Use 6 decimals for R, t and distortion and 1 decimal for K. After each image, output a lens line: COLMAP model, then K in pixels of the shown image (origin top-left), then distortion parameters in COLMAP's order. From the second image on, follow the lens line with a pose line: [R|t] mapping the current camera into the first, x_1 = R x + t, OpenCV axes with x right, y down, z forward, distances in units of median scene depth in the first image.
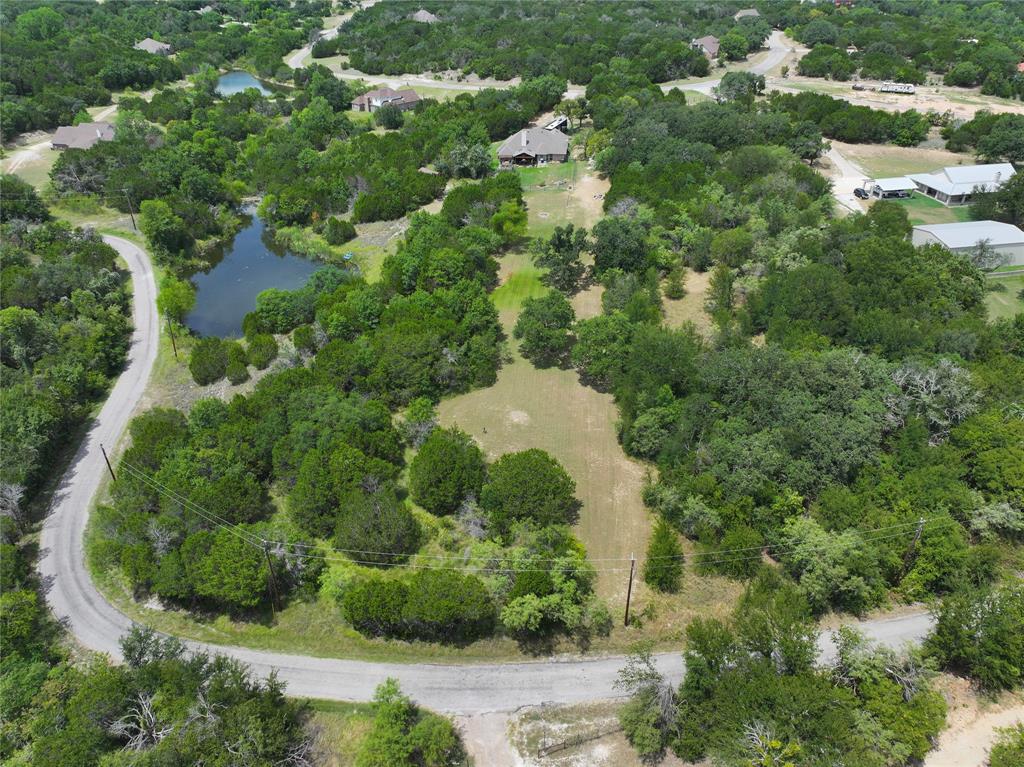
lens RADIAL K [[723.9, 0, 513.8], [0, 723.9, 385.2], [0, 0, 1]] dist [-0.003249, 0.020807]
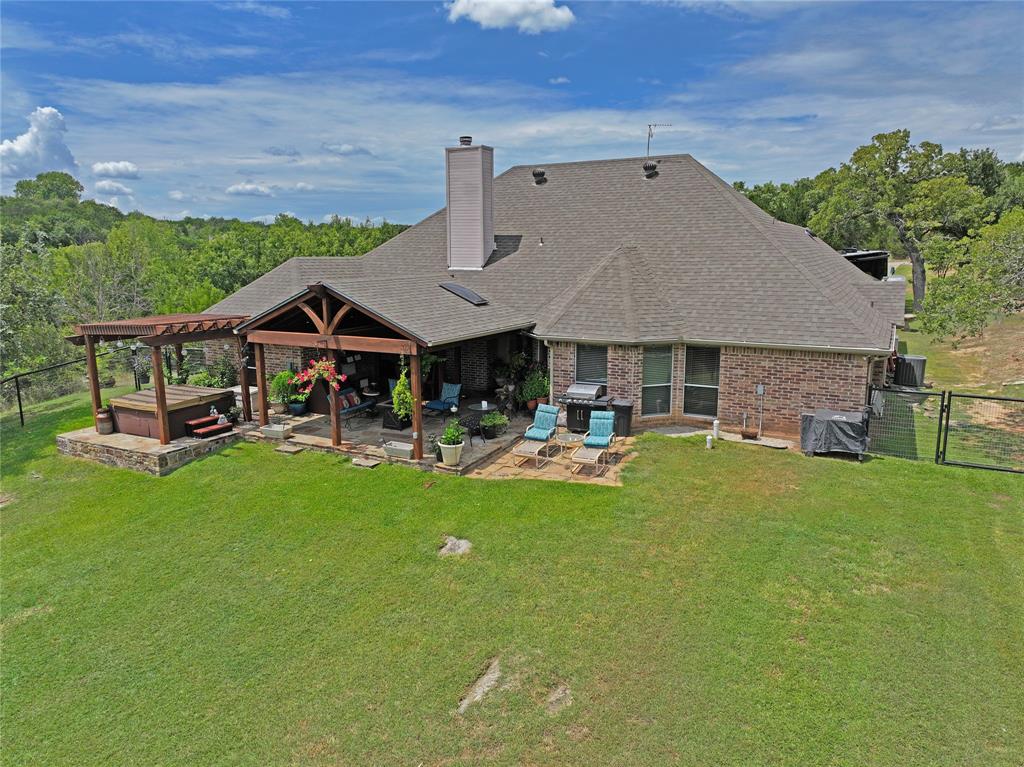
lens RADIAL K [[723.9, 0, 507.5], [0, 723.9, 376.8], [0, 0, 1]] dist [-0.003249, 0.020807]
pose [[0.921581, 0.060919, -0.383376, 0.050047], [-0.201498, 0.919209, -0.338310, -0.218023], [0.331793, 0.389029, 0.859401, 0.711199]]
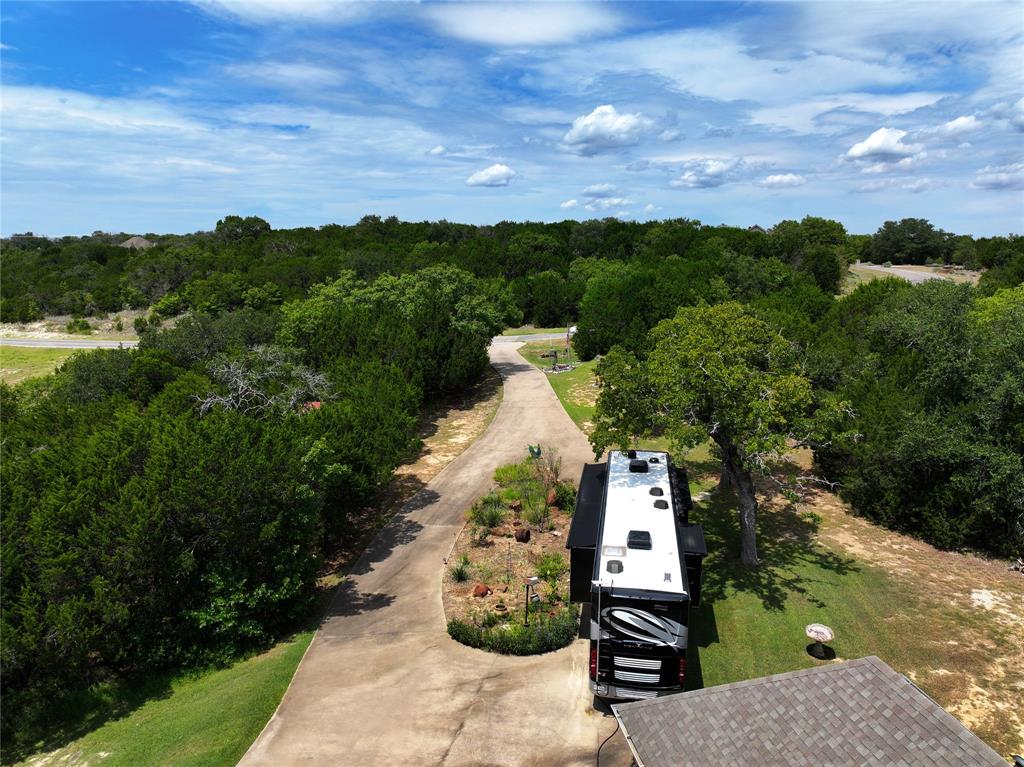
lens RADIAL K [[723.9, 0, 506.2], [0, 723.9, 383.1], [0, 0, 1]] dist [-0.003249, 0.020807]
pose [[0.968907, -0.040730, 0.244048, 0.008631], [0.129062, 0.924735, -0.358061, -0.293902], [-0.211096, 0.378425, 0.901240, 0.771512]]
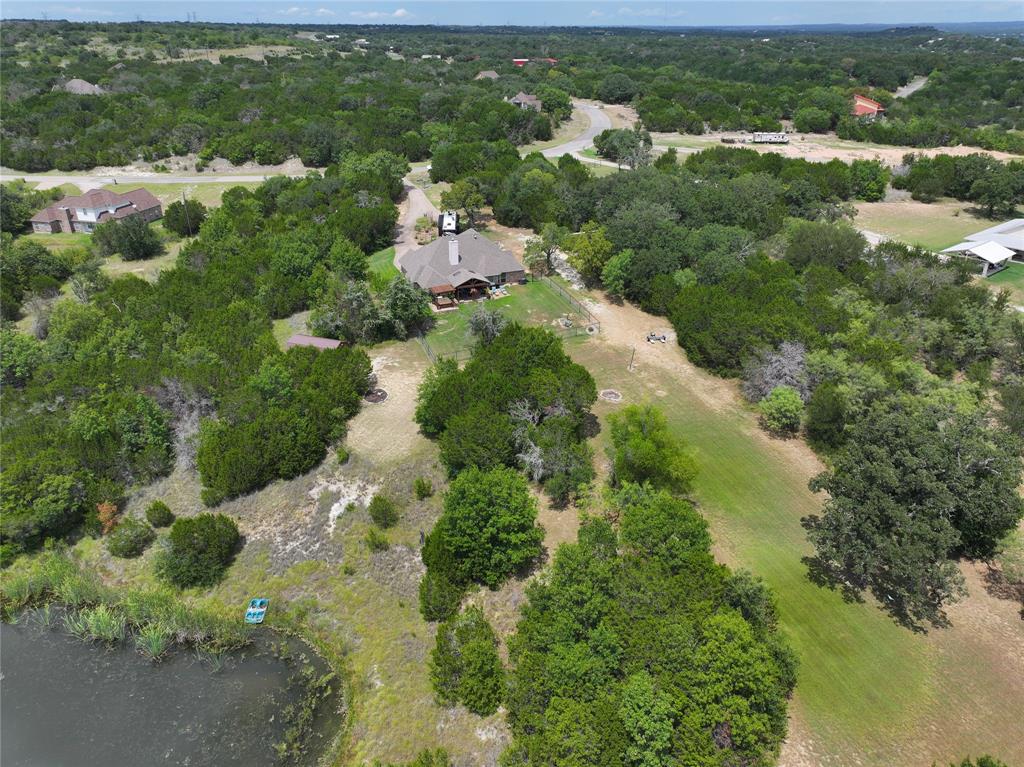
lens RADIAL K [[723.9, 0, 510.7], [0, 723.9, 379.0], [0, 0, 1]] dist [-0.003249, 0.020807]
pose [[0.888566, -0.198136, 0.413754, -0.156555], [0.239150, 0.969735, -0.049211, -0.159773], [-0.391481, 0.142677, 0.909058, 0.371901]]
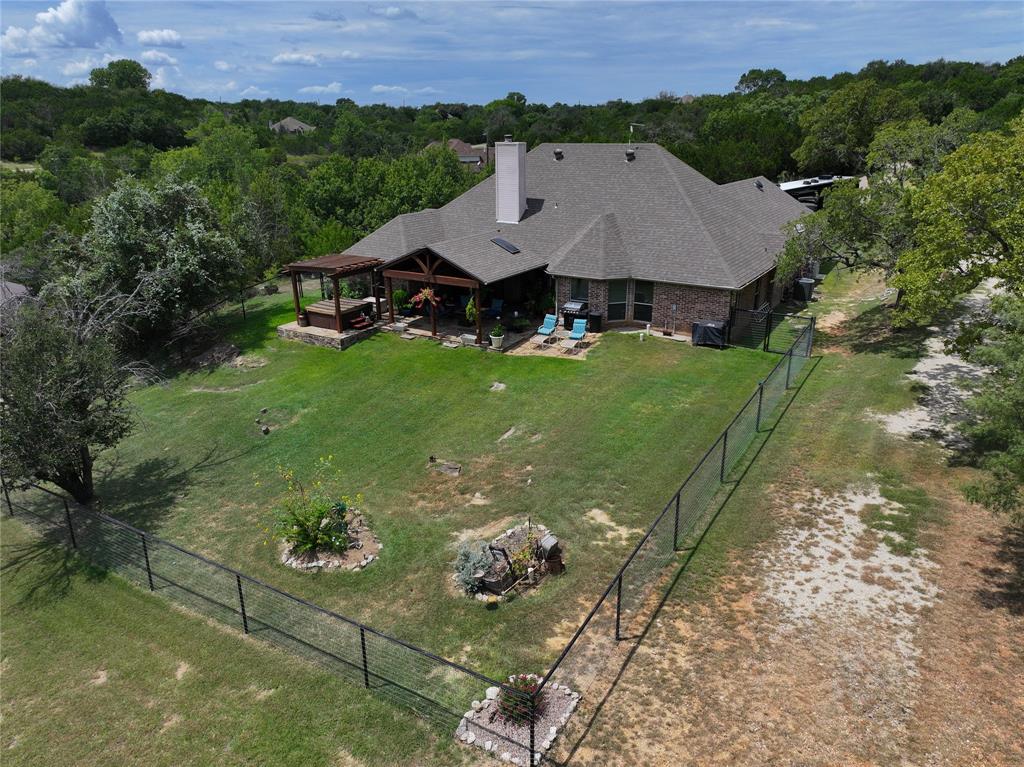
lens RADIAL K [[723.9, 0, 505.1], [0, 723.9, 384.2], [0, 0, 1]] dist [-0.003249, 0.020807]
pose [[0.891044, 0.145746, -0.429883, 0.073019], [-0.233365, 0.959394, -0.158442, -0.207877], [0.389335, 0.241498, 0.888874, 0.666951]]
